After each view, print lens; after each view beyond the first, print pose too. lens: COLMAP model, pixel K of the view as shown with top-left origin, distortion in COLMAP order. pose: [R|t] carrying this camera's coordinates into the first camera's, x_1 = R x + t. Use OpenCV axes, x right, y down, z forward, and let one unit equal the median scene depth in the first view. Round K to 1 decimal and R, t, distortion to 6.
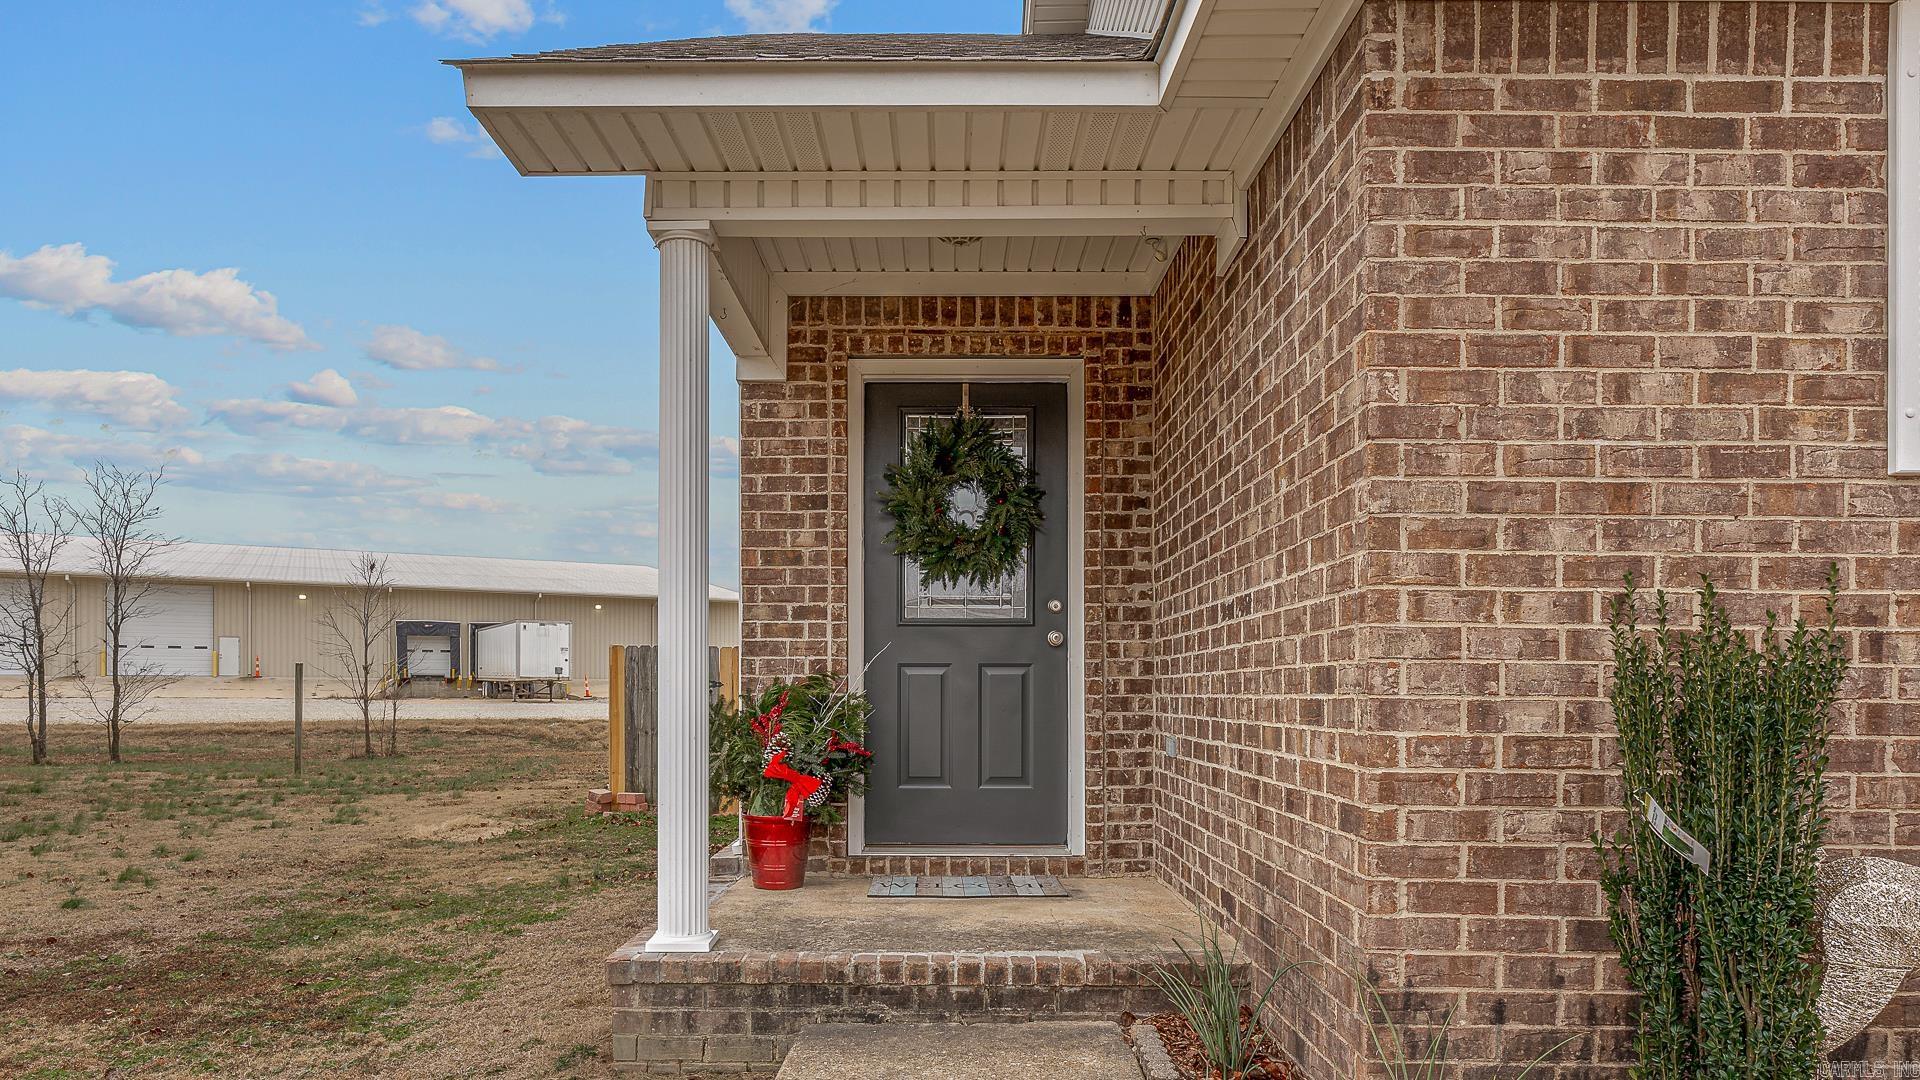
lens RADIAL K [[1141.2, 0, 966.0], [0, 1141.2, 674.7], [0, 0, 1]] dist [-0.006944, -0.001604]
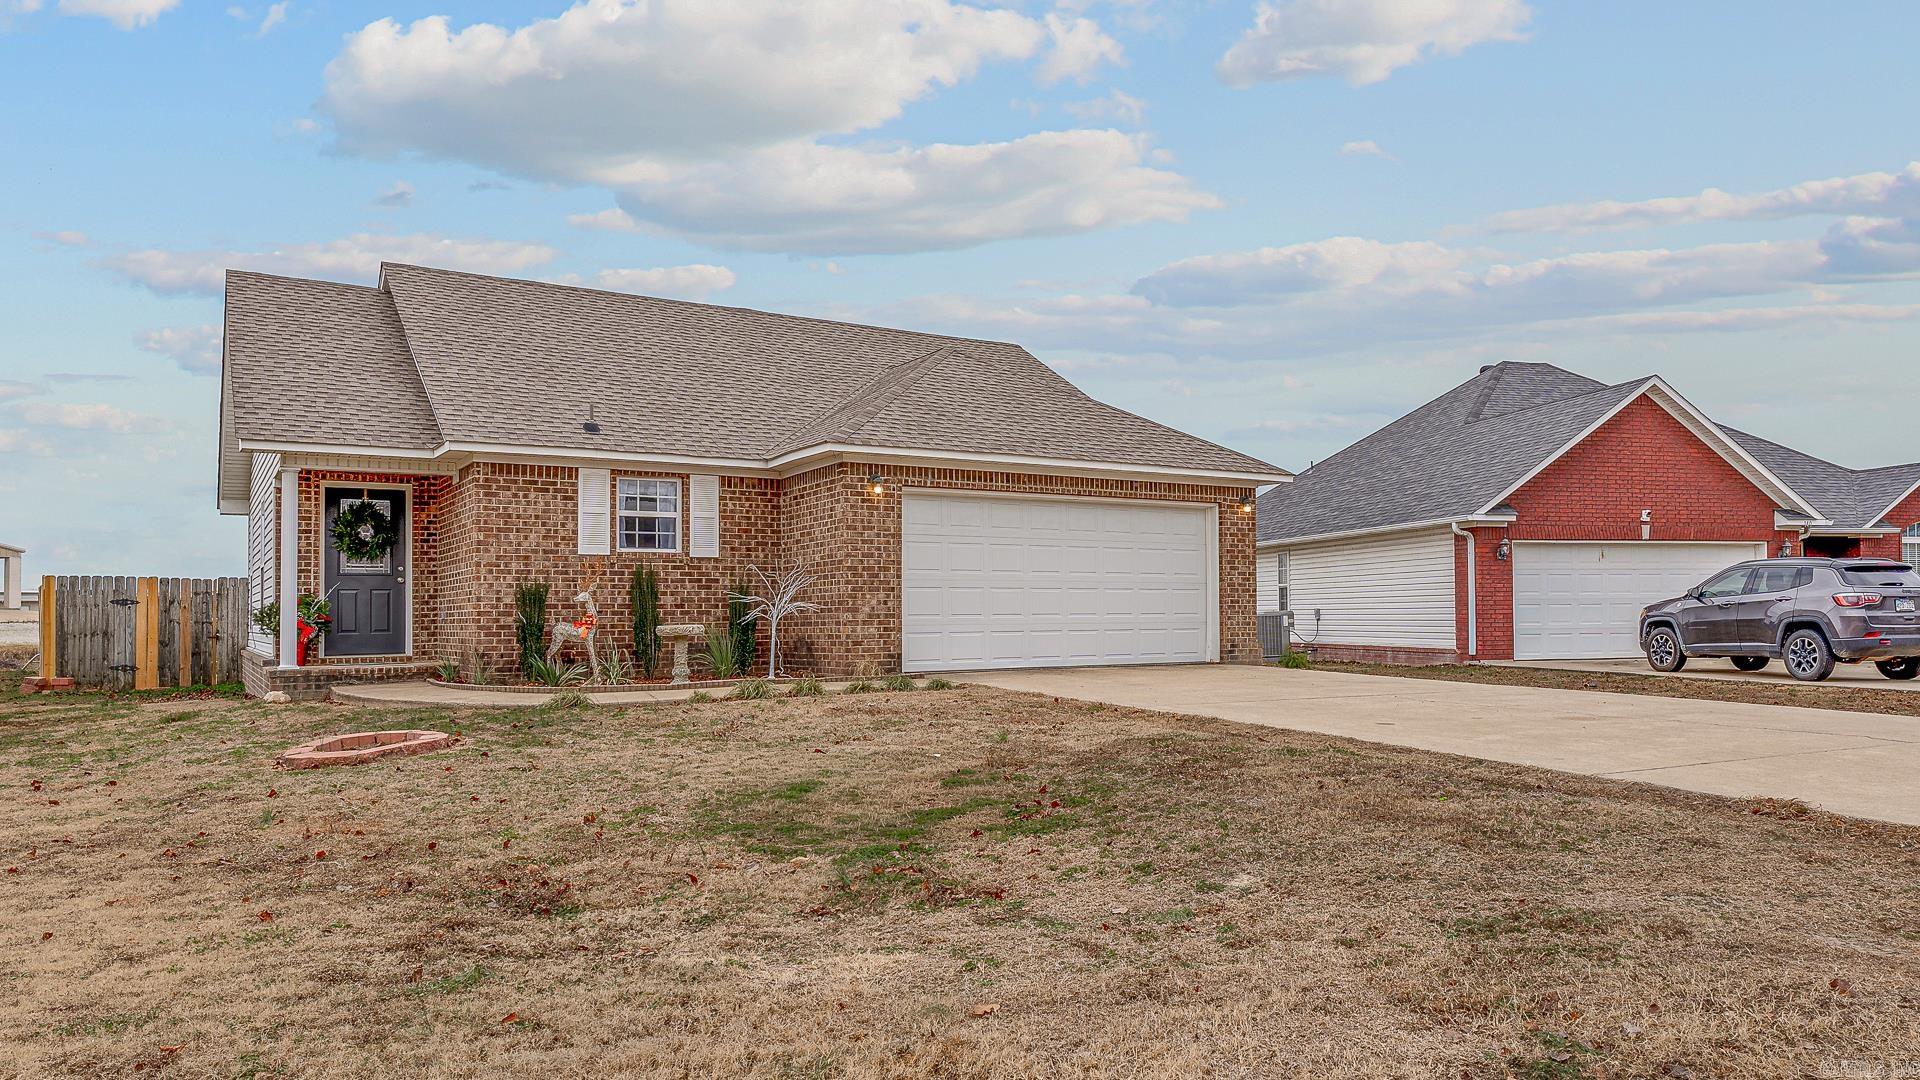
lens RADIAL K [[1201.3, 0, 972.2], [0, 1201.3, 577.7], [0, 0, 1]] dist [0.004772, -0.000401]
pose [[0.853108, 0.003554, 0.521722, -0.279869], [0.004944, 0.999877, -0.014895, 0.014173], [-0.521711, 0.015286, 0.852986, -2.378942]]
